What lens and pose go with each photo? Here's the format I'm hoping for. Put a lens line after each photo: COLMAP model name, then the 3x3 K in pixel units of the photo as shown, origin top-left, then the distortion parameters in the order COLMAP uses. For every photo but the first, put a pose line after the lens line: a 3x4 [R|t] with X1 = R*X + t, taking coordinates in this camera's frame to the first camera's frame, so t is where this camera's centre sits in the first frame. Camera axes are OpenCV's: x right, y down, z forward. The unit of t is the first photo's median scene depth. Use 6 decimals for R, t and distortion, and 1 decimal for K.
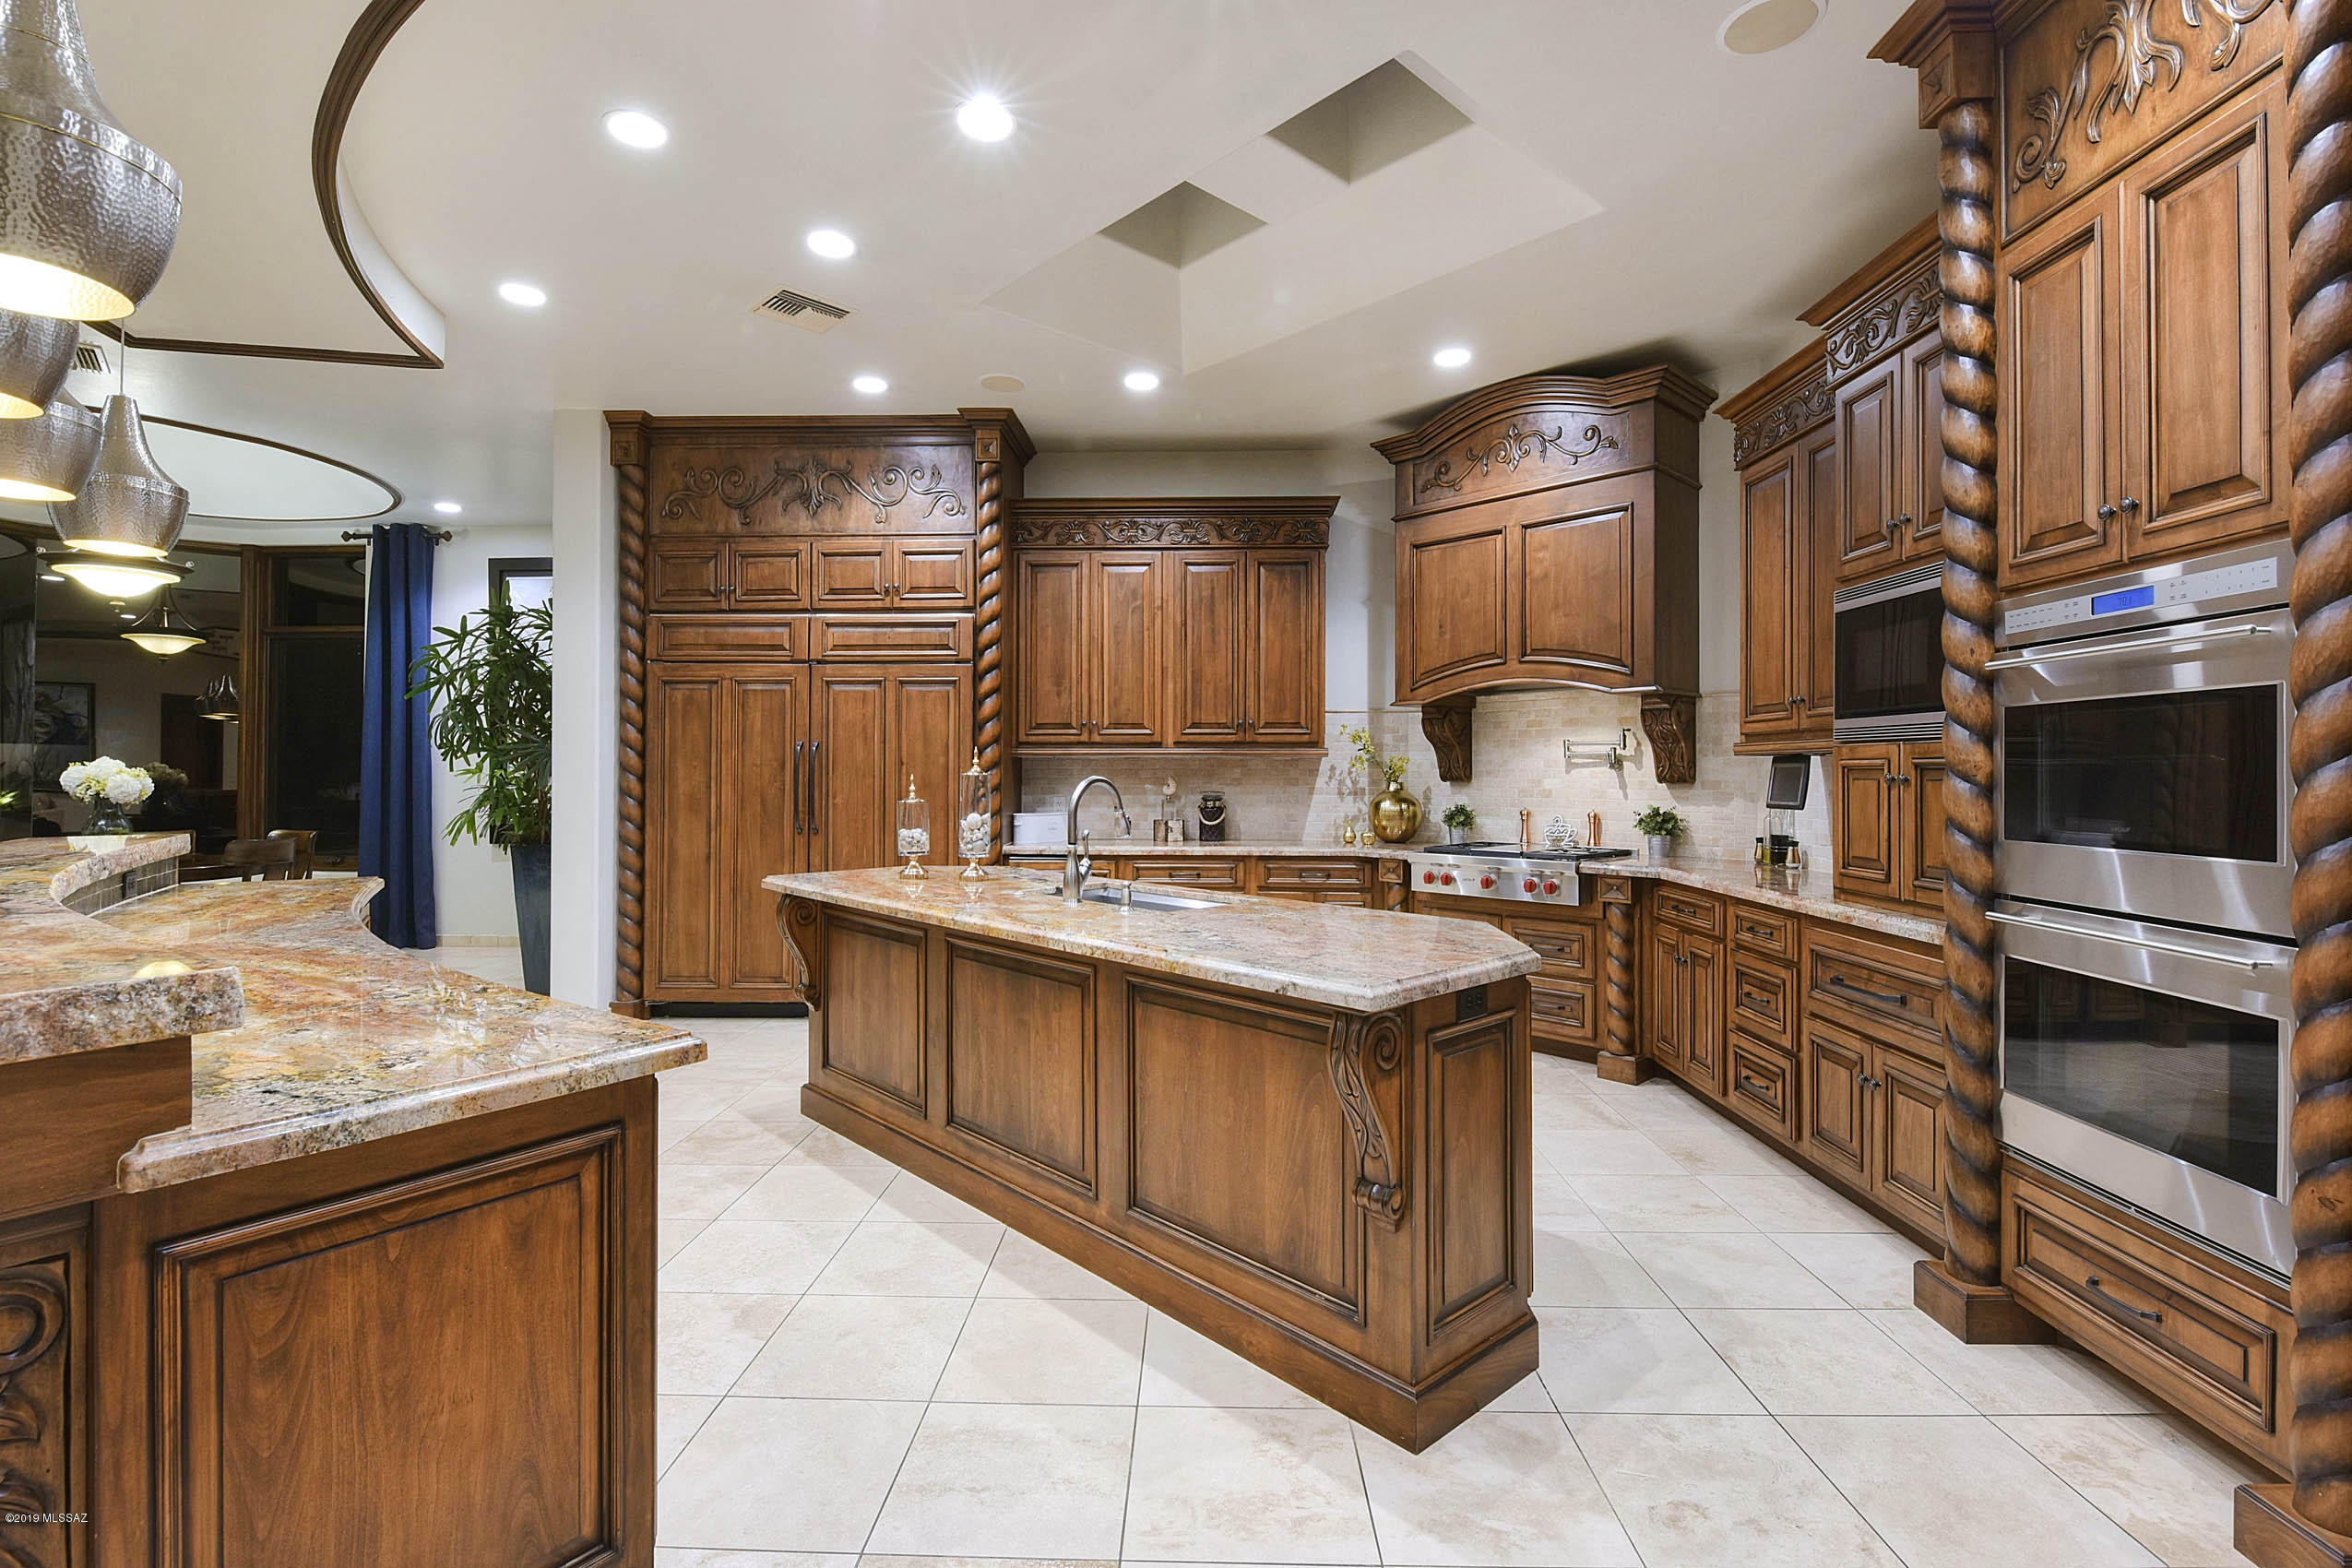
lens RADIAL K [[1074.2, 0, 1178.1], [0, 1074.2, 778.2], [0, 0, 1]] dist [-0.001552, -0.003521]
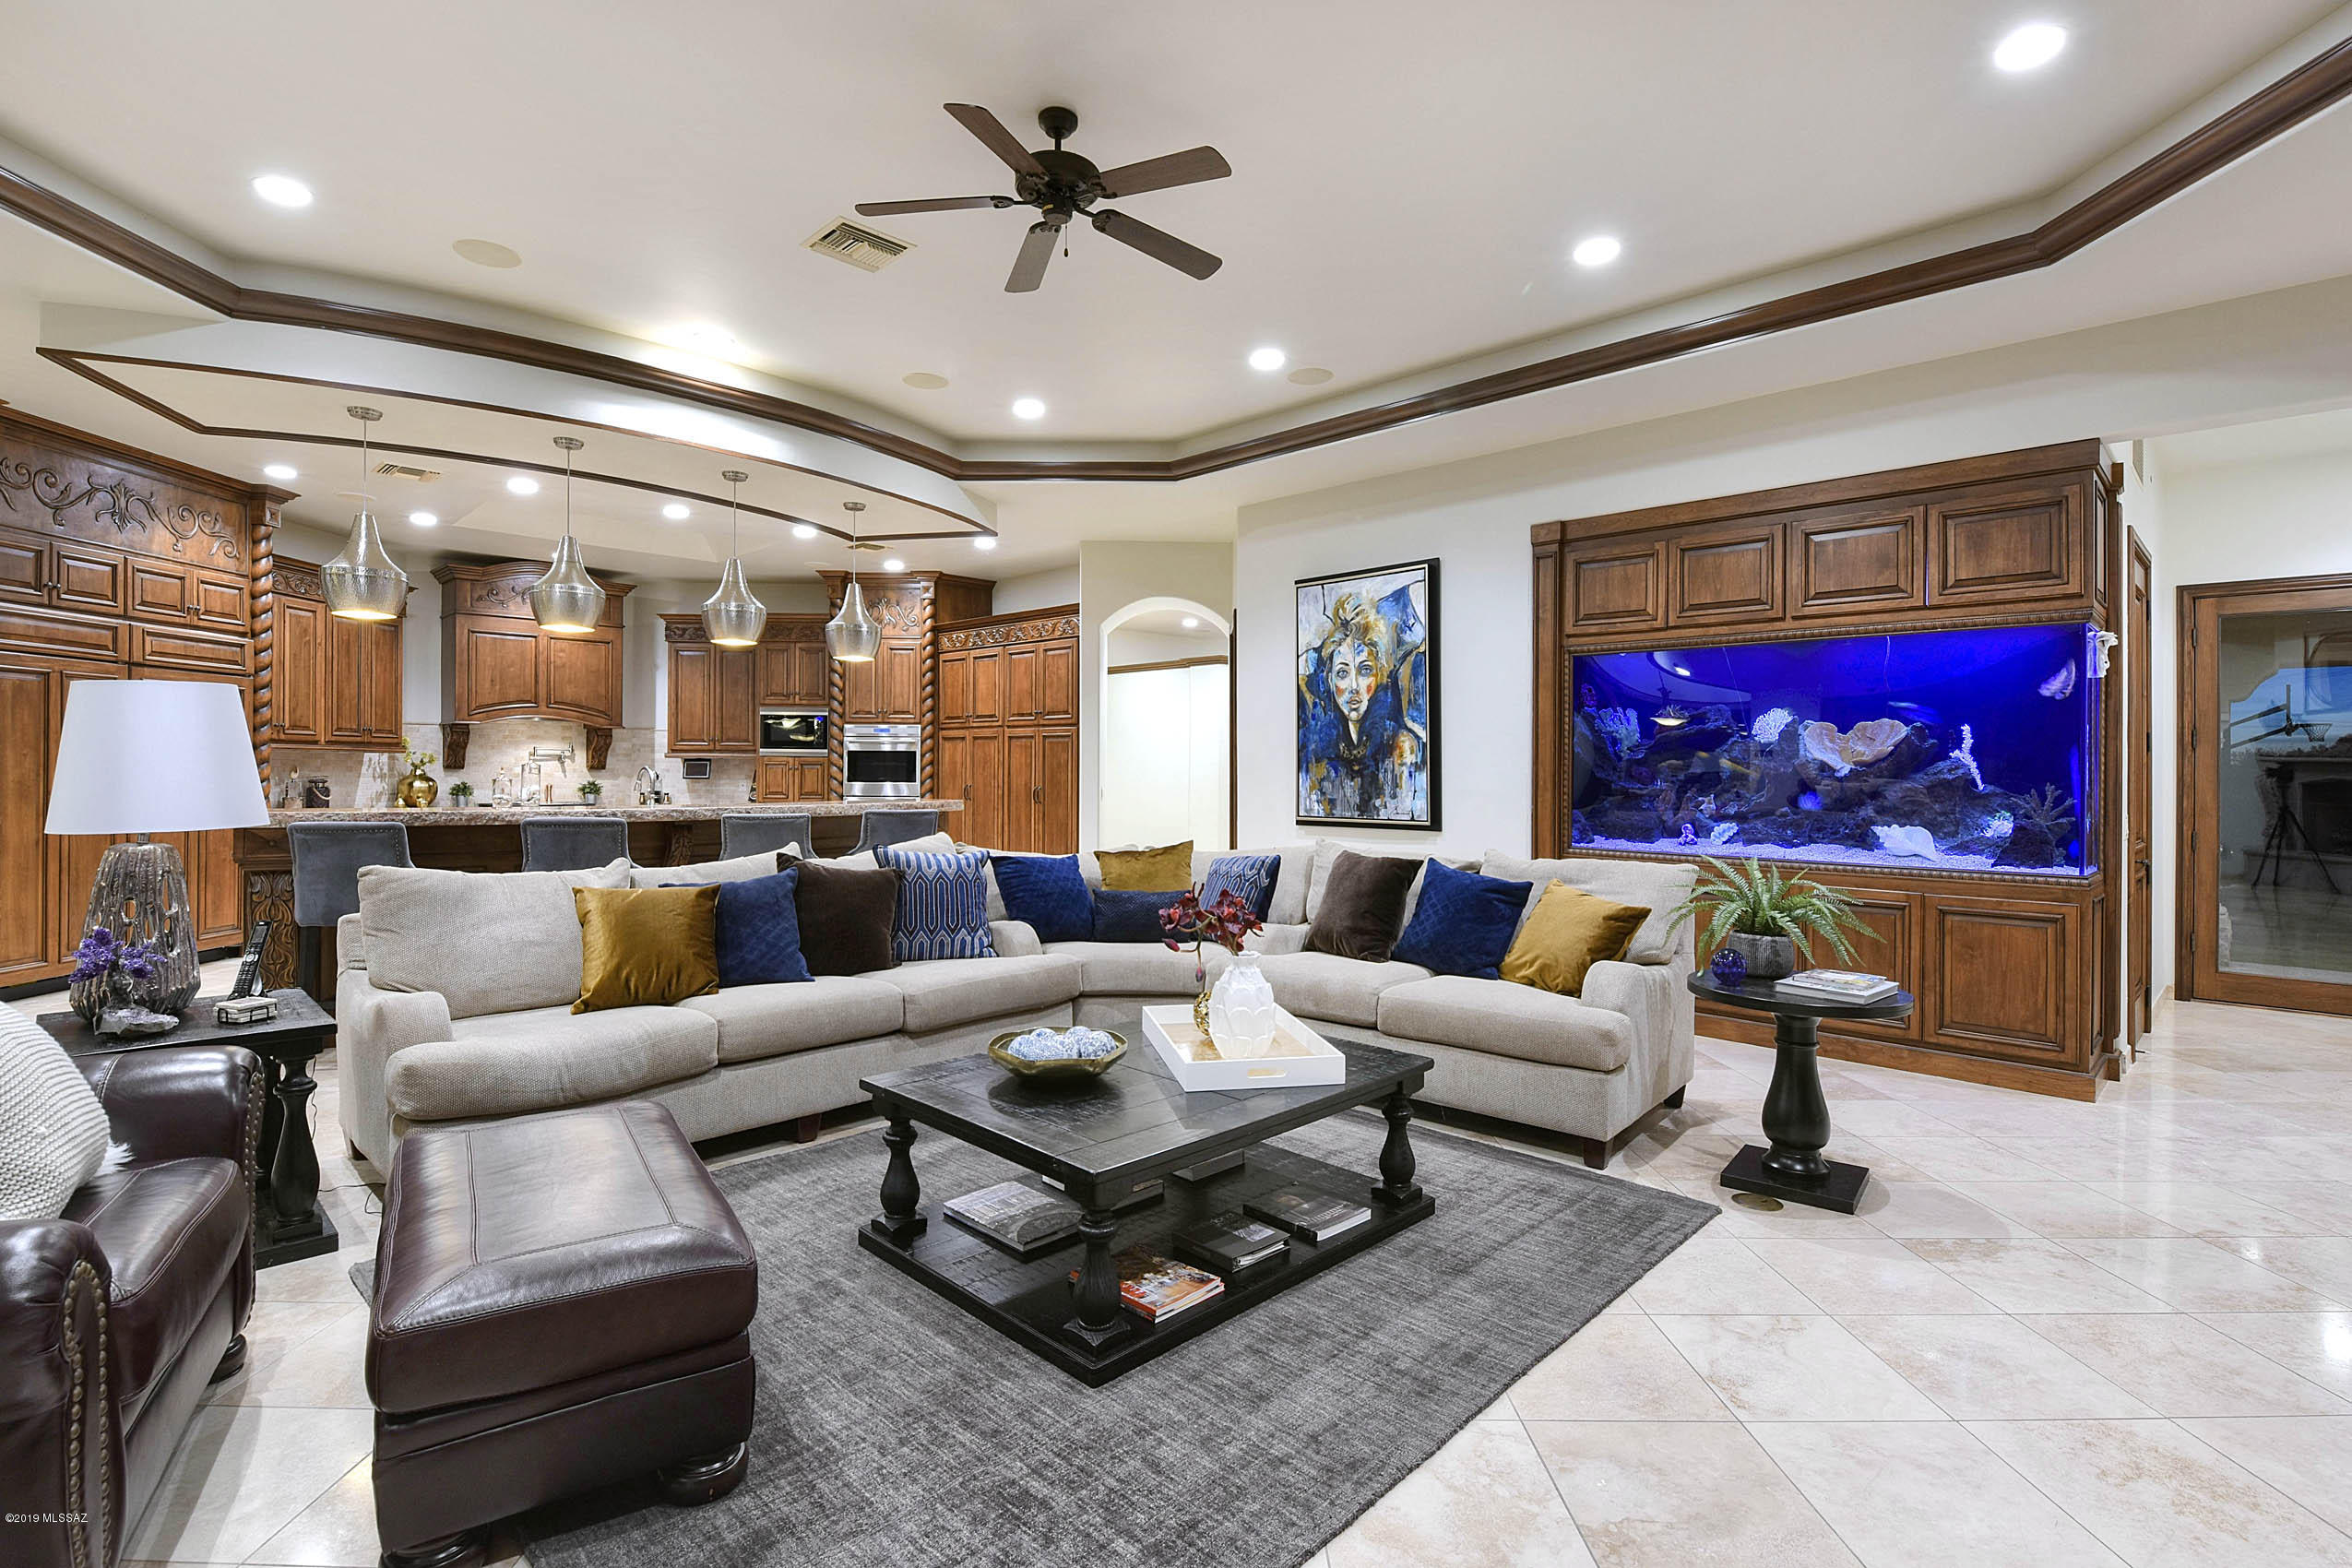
lens RADIAL K [[1174.9, 0, 1175.1], [0, 1174.9, 760.2], [0, 0, 1]] dist [0.035805, -0.003430]
pose [[-0.020572, 0.007703, 0.999759, -1.638667], [-0.000447, 0.999970, -0.007714, 0.003159], [-0.999788, -0.000605, -0.020568, -0.075905]]
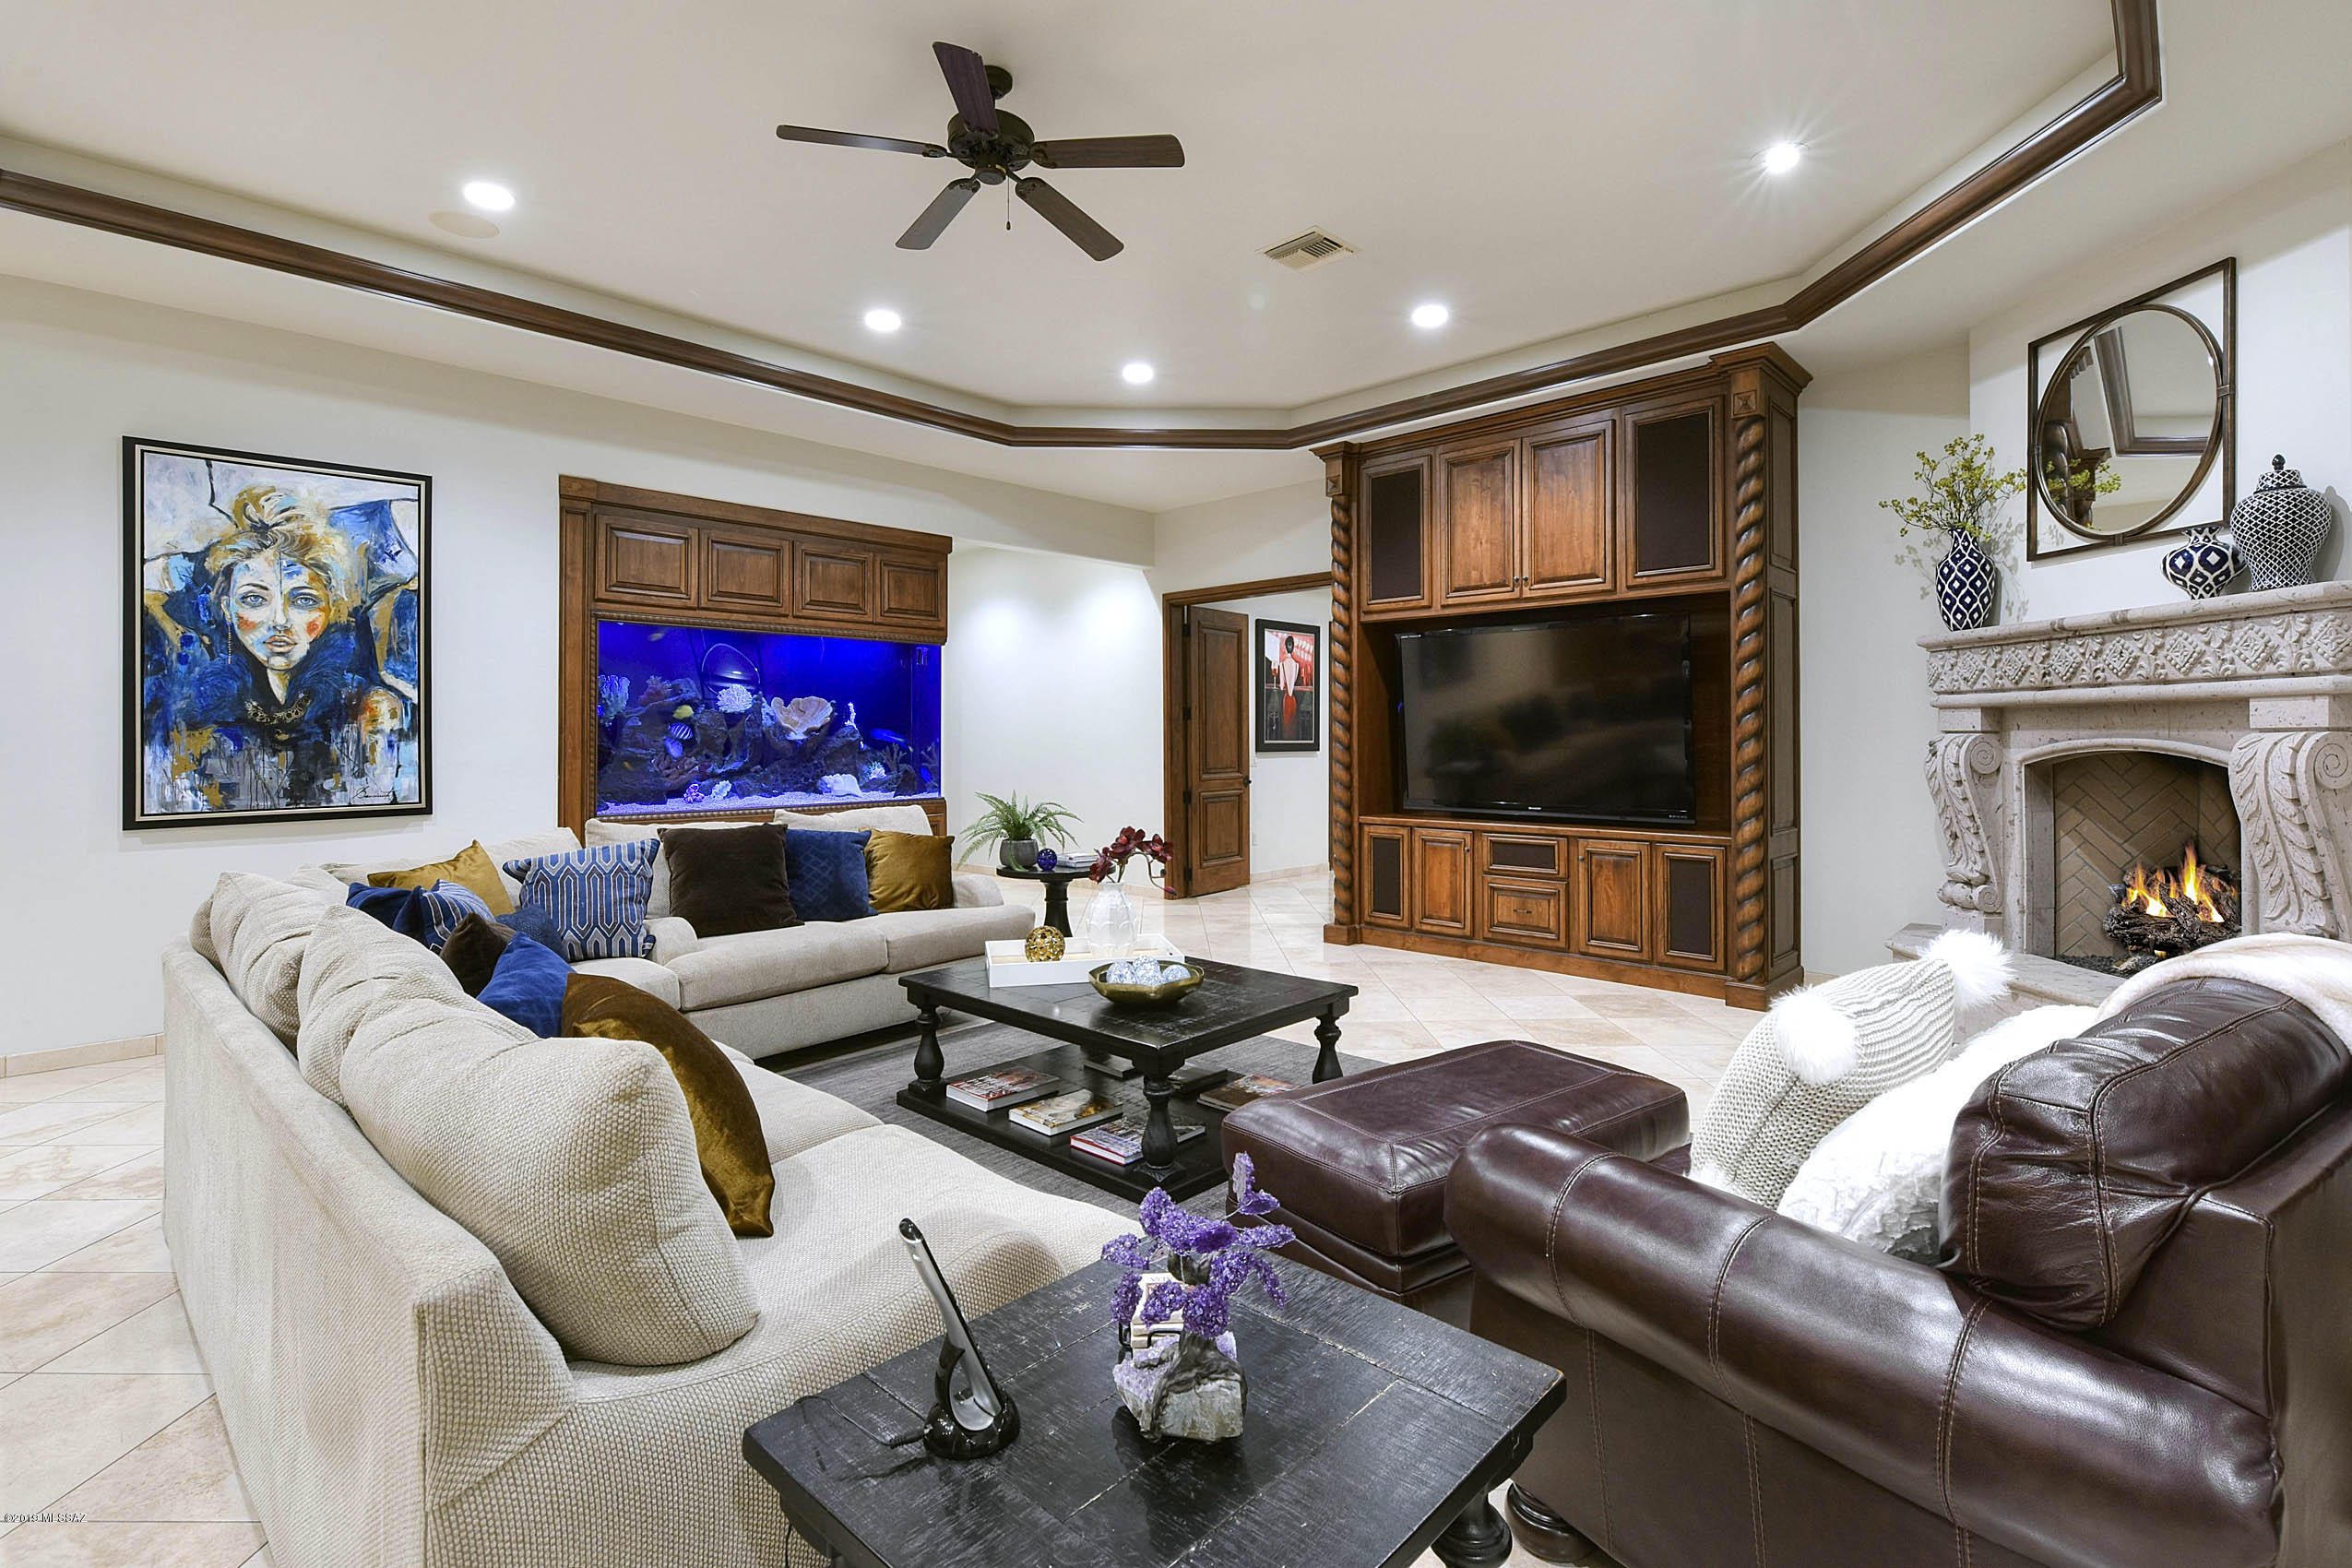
lens RADIAL K [[1074.2, 0, 1194.2], [0, 1074.2, 729.6], [0, 0, 1]] dist [-0.001552, -0.003521]
pose [[-0.998156, 0.003585, -0.060597, -0.979544], [0.003445, 0.999991, 0.002413, -0.004064], [0.060605, 0.002199, -0.998159, 0.592999]]
